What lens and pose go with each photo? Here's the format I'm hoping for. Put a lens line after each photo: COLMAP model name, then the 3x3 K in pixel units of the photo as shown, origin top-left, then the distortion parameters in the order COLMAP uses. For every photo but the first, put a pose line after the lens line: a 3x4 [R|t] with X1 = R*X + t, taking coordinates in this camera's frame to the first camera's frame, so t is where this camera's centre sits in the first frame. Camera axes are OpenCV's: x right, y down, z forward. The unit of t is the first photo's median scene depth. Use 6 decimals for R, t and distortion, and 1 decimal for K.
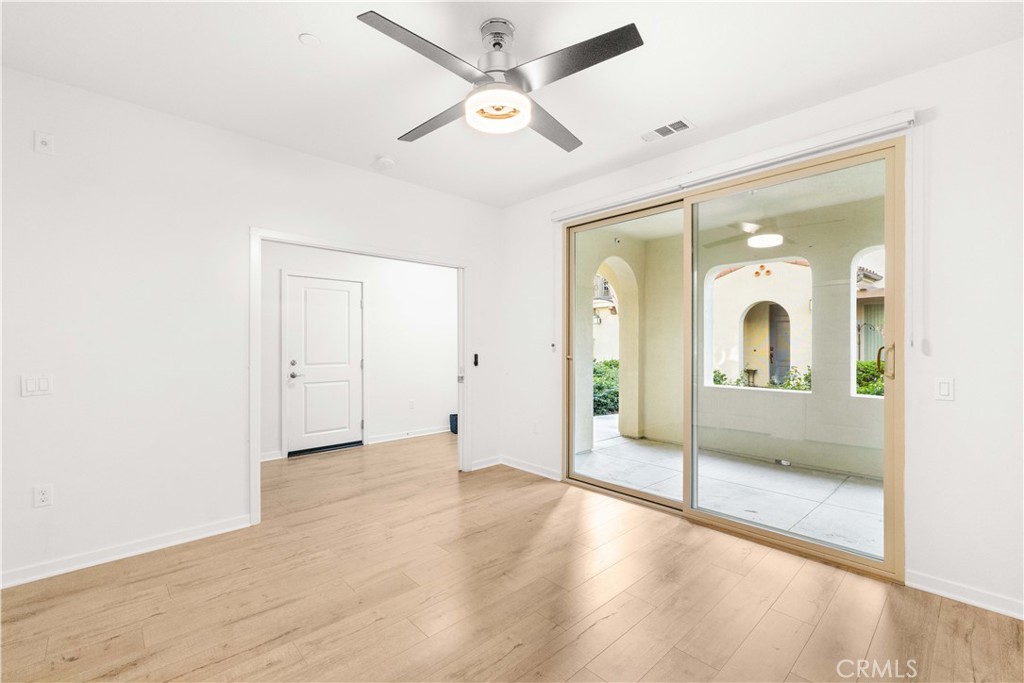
lens RADIAL K [[441.3, 0, 515.2], [0, 441.3, 343.4], [0, 0, 1]] dist [0.002030, 0.000188]
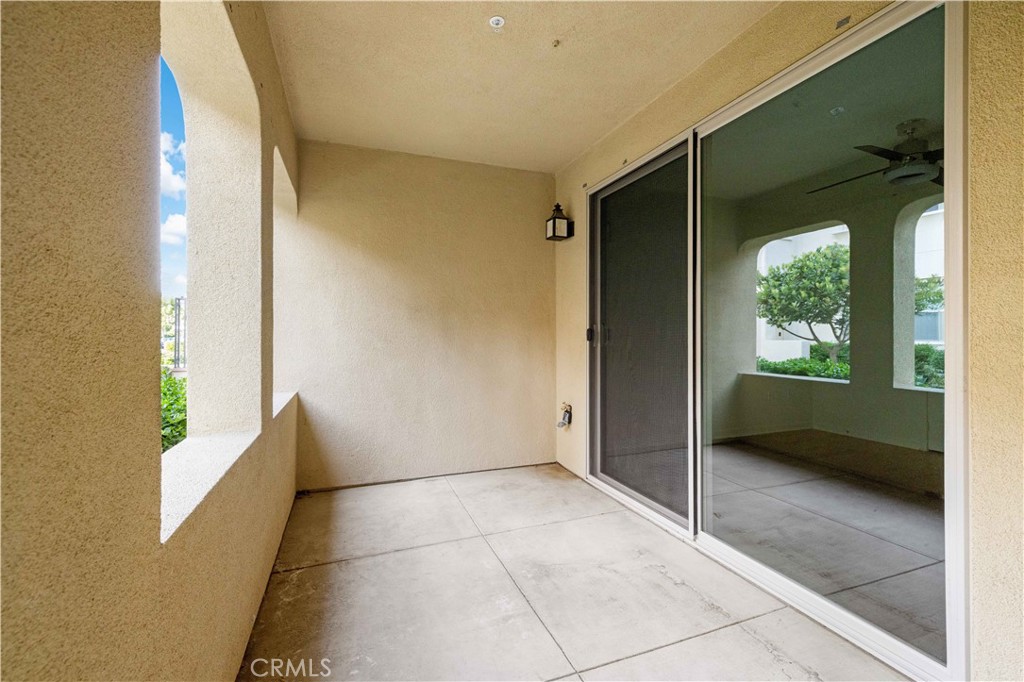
lens RADIAL K [[430.8, 0, 514.8], [0, 430.8, 336.5], [0, 0, 1]] dist [0.002573, 0.000431]
pose [[-0.924739, -0.000059, 0.380603, 0.364923], [-0.000998, 0.999997, -0.002269, 0.028689], [-0.380602, -0.002478, -0.924736, 1.641894]]
